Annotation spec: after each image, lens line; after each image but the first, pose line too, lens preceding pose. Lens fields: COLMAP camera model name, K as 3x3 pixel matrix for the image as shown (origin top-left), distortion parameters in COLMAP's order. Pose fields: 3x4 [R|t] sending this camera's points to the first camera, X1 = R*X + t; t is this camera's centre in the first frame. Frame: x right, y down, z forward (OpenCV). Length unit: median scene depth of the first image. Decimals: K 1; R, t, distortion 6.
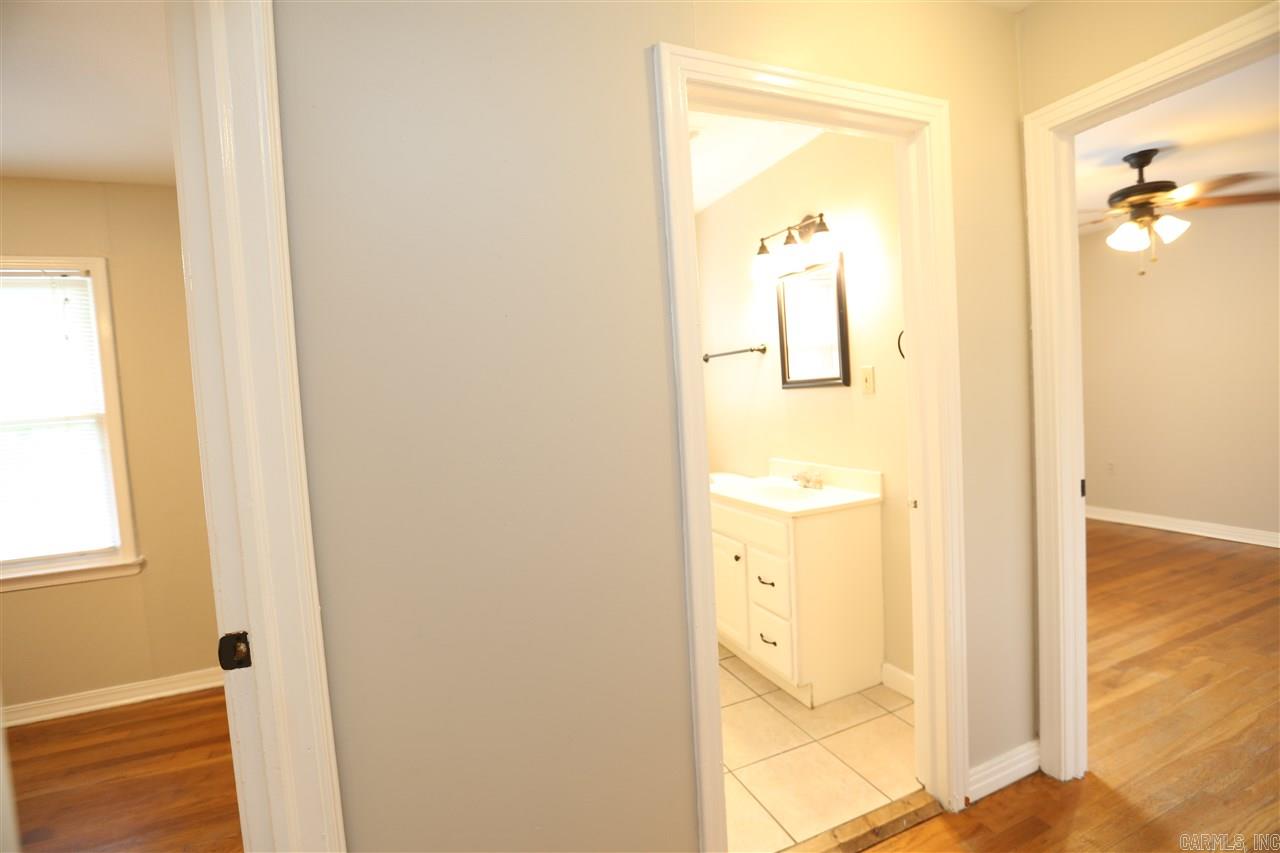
lens RADIAL K [[581.9, 0, 631.2], [0, 581.9, 420.3], [0, 0, 1]] dist [-0.042758, 0.009148]
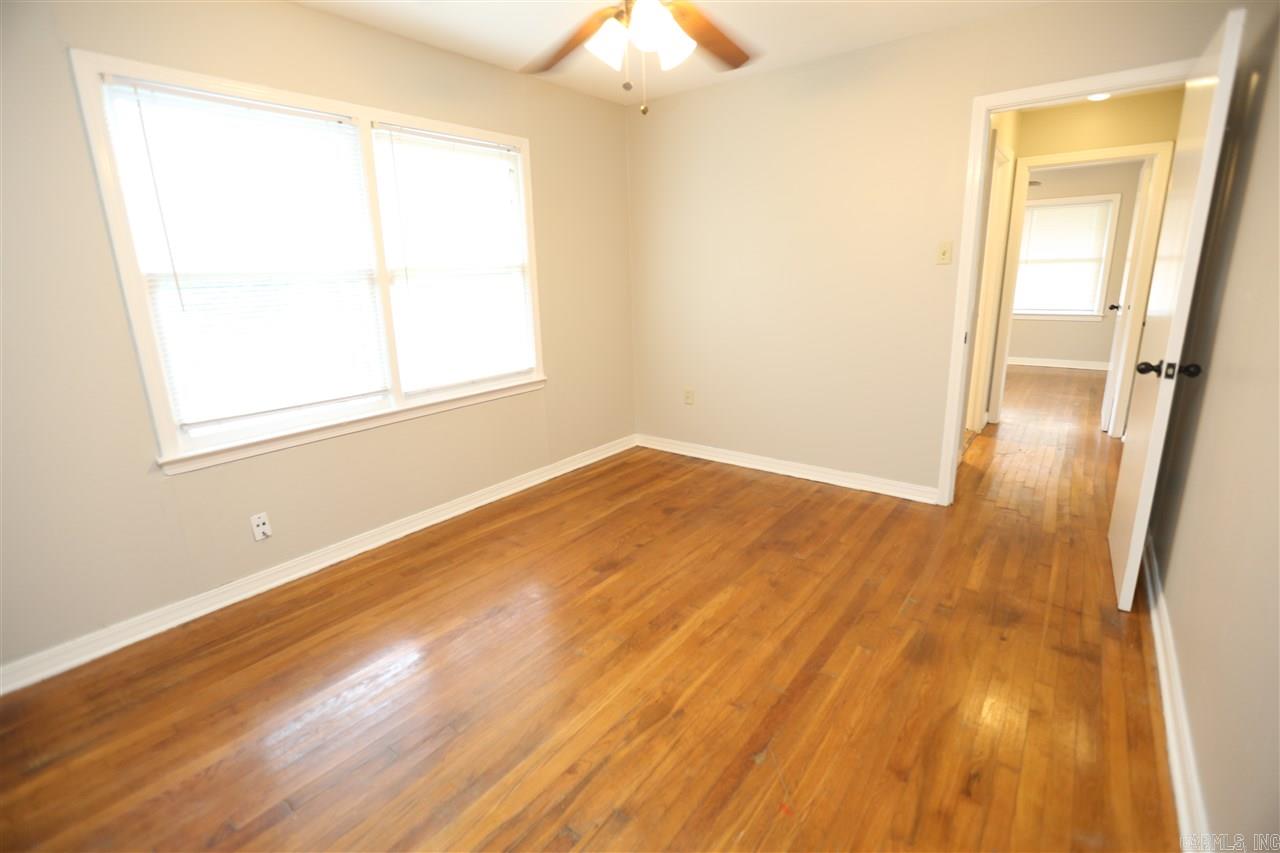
lens RADIAL K [[581.9, 0, 638.8], [0, 581.9, 426.8], [0, 0, 1]] dist [-0.042758, 0.009148]
pose [[0.862746, -0.084902, 0.498459, -1.442916], [-0.008292, 0.983294, 0.181835, 0.112288], [-0.505570, -0.161010, 0.847629, -0.327660]]
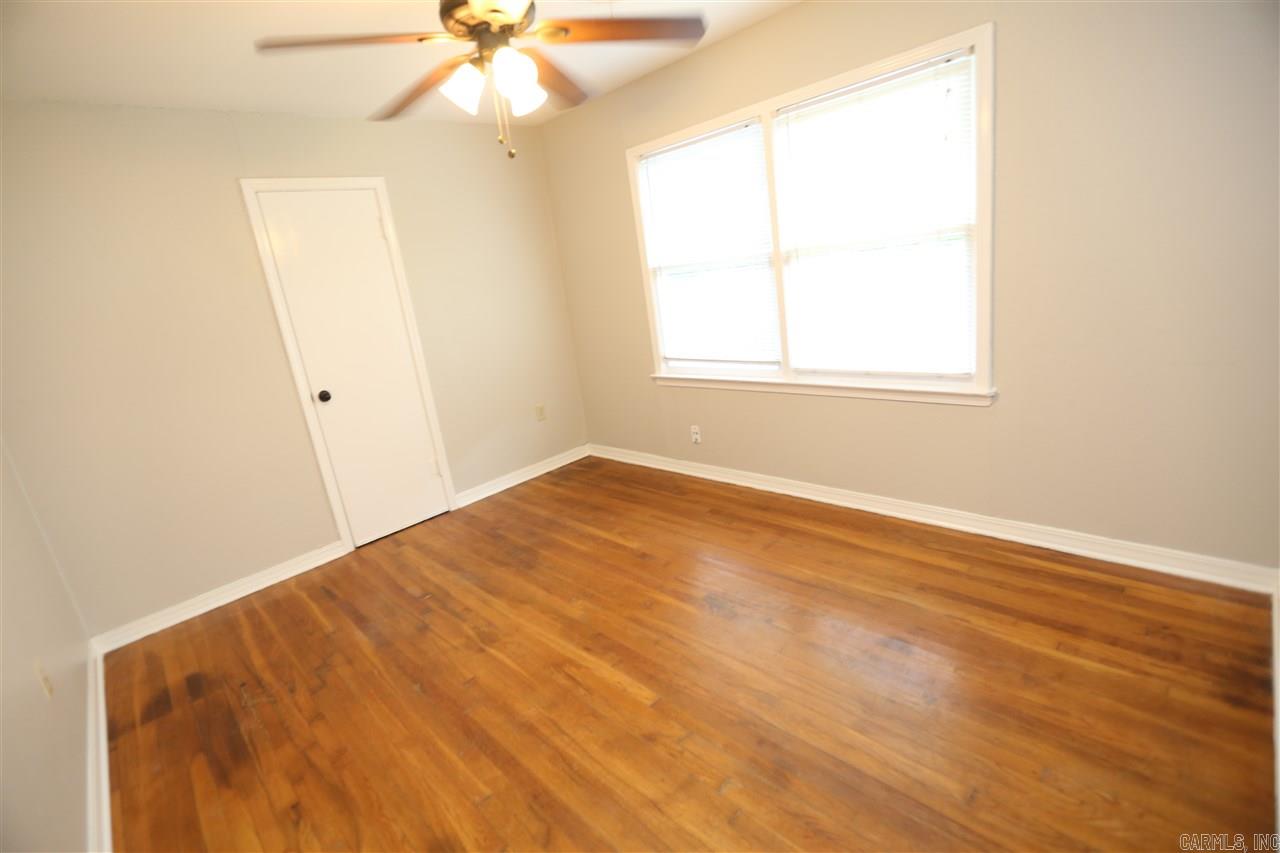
lens RADIAL K [[581.9, 0, 634.5], [0, 581.9, 425.8], [0, 0, 1]] dist [-0.042758, 0.009148]
pose [[0.384554, 0.259139, -0.885982, -0.275146], [0.070644, 0.948711, 0.308149, -0.026375], [0.920395, -0.181089, 0.346525, 0.148979]]
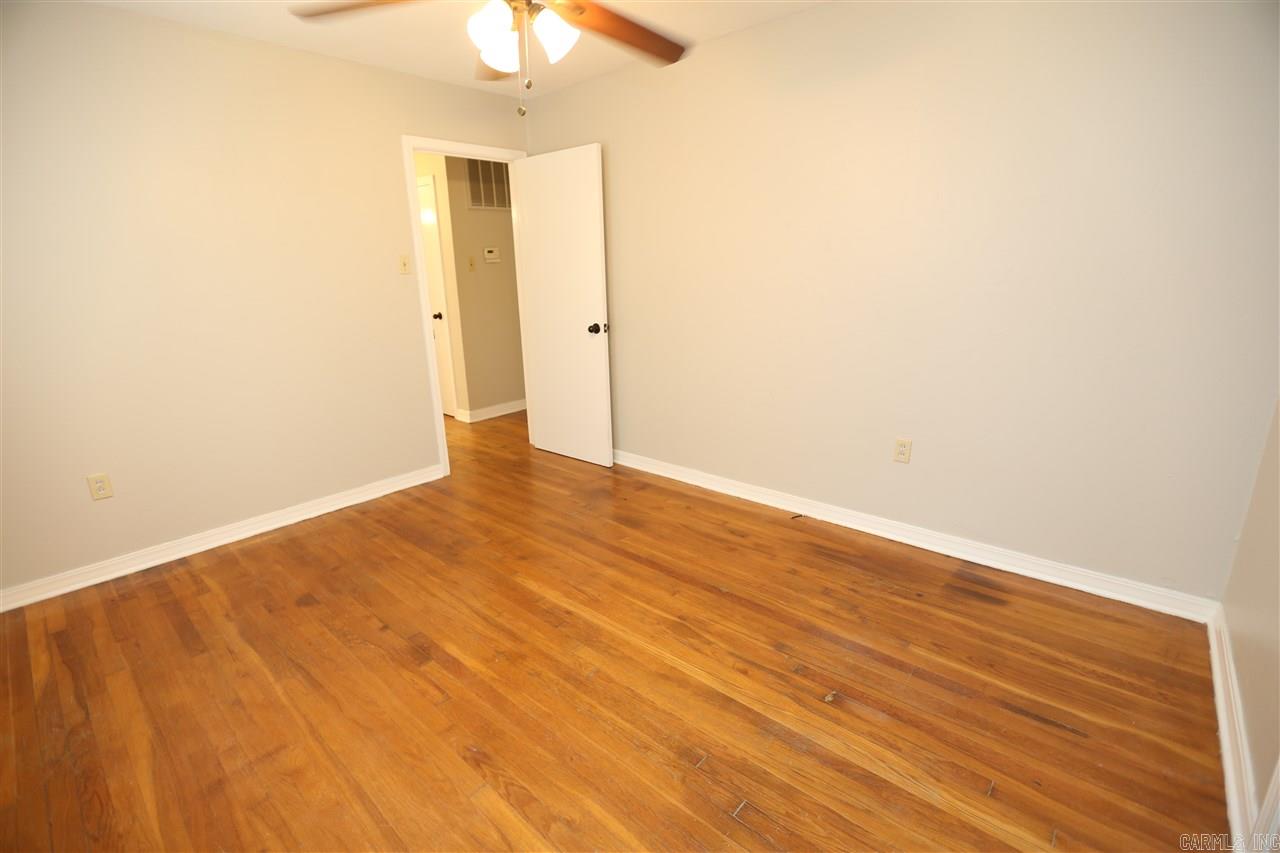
lens RADIAL K [[581.9, 0, 633.6], [0, 581.9, 428.7], [0, 0, 1]] dist [-0.042758, 0.009148]
pose [[-0.442580, -0.164844, 0.881447, -1.783963], [0.095969, 0.968606, 0.229330, 0.087171], [-0.891579, 0.186089, -0.412866, 0.555080]]
